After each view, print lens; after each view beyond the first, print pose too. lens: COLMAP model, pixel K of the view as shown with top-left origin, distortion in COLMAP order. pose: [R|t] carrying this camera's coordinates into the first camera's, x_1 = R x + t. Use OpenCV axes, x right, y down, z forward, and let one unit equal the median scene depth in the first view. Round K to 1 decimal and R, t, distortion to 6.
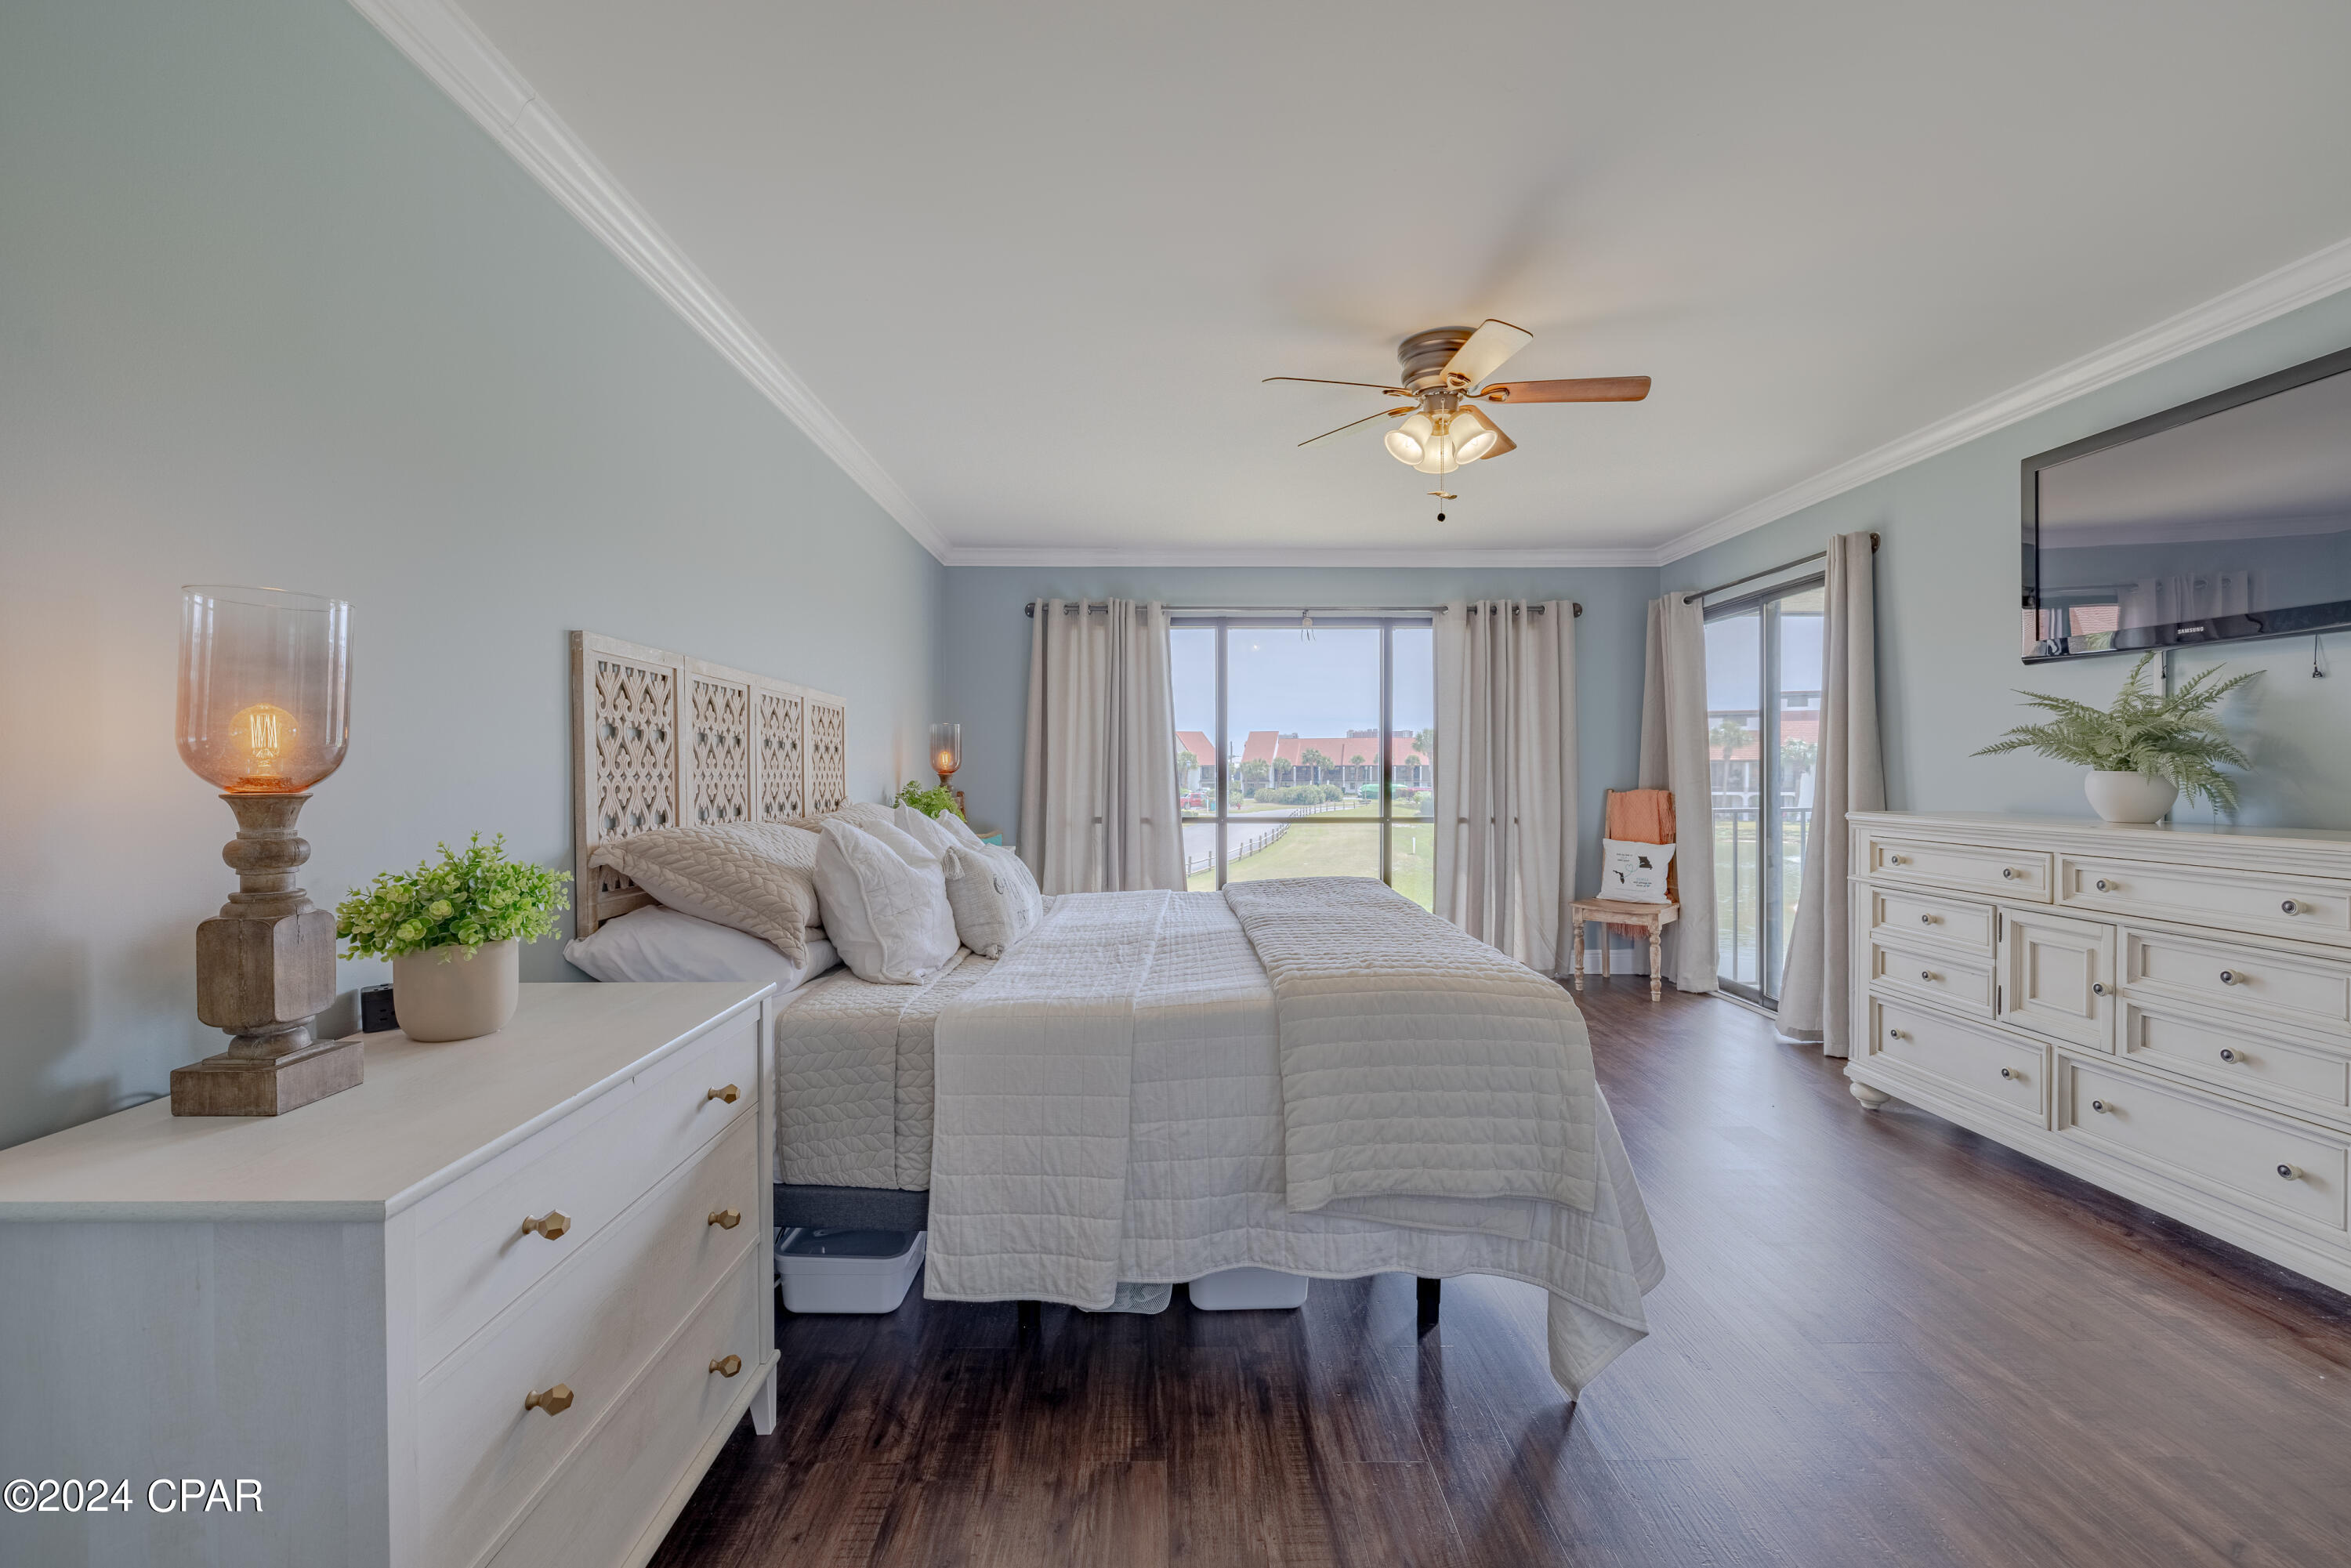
lens RADIAL K [[975.2, 0, 1164.0], [0, 975.2, 777.7], [0, 0, 1]] dist [-0.007103, 0.001741]
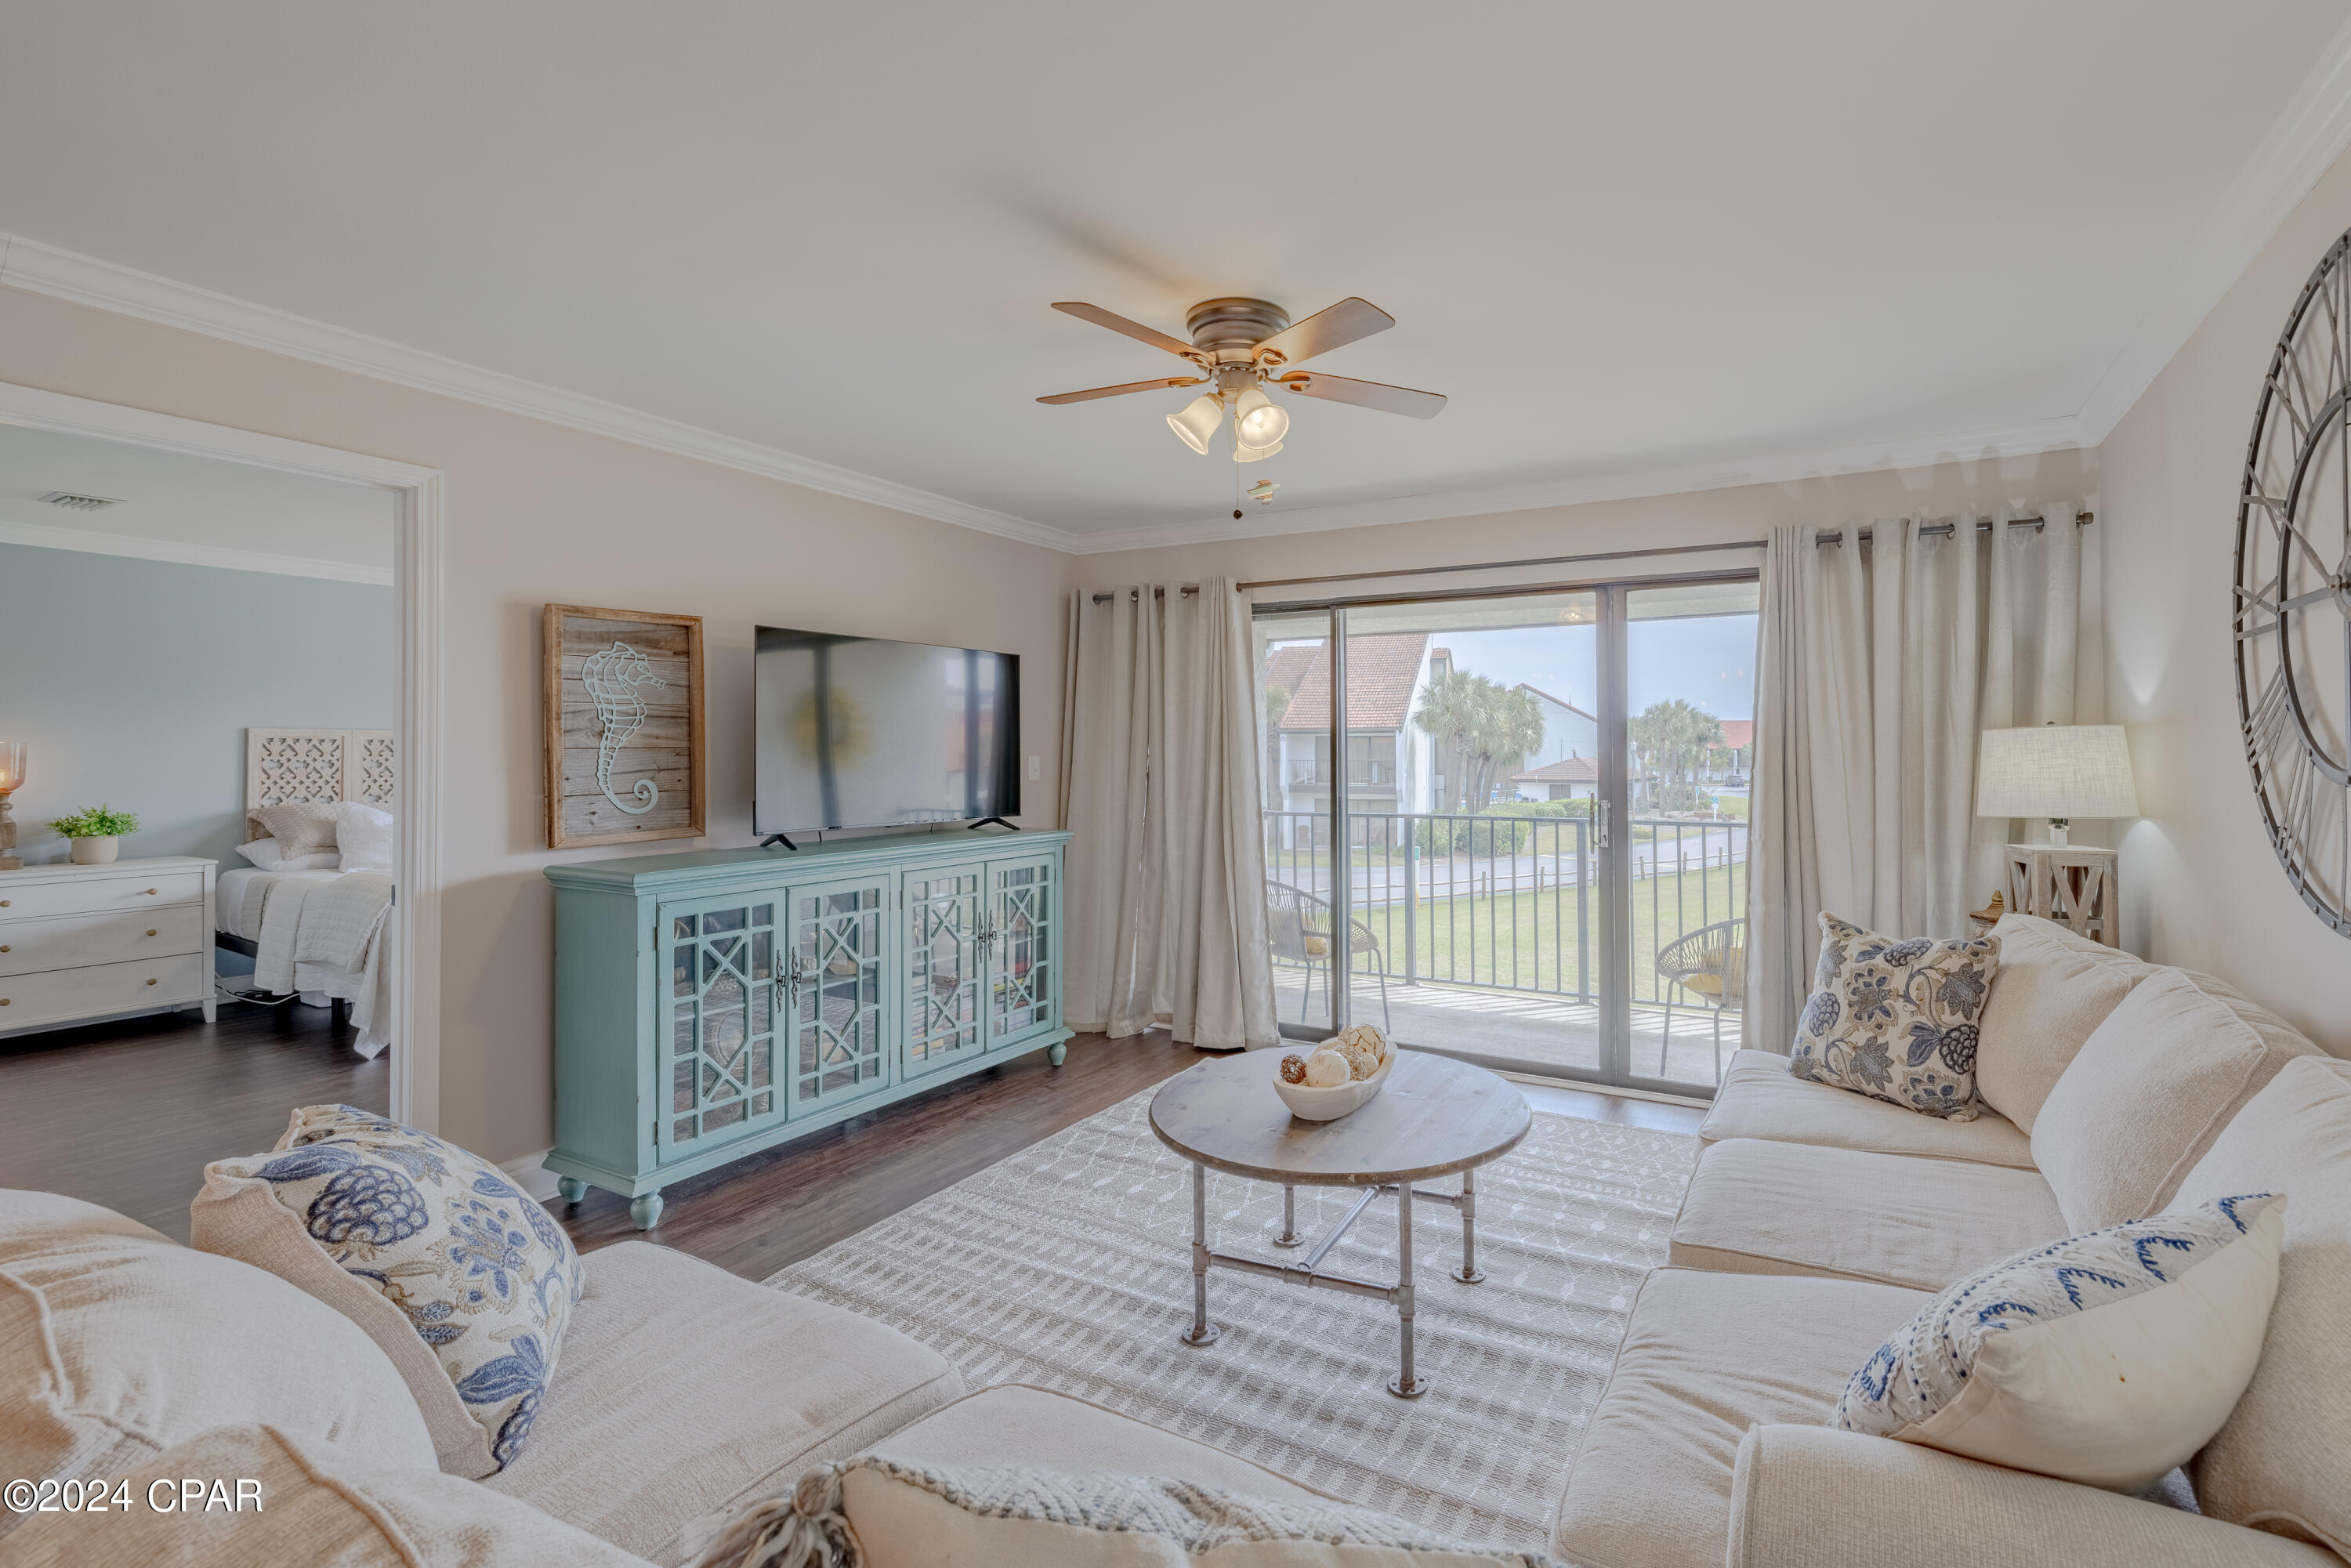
lens RADIAL K [[1039.2, 0, 1309.6], [0, 1039.2, 737.4], [0, 0, 1]] dist [0.010671, -0.002200]
pose [[0.884958, -0.003656, -0.465657, 2.124498], [-0.006579, 0.999771, -0.020353, -0.056108], [0.465625, 0.021075, 0.884731, -0.120120]]
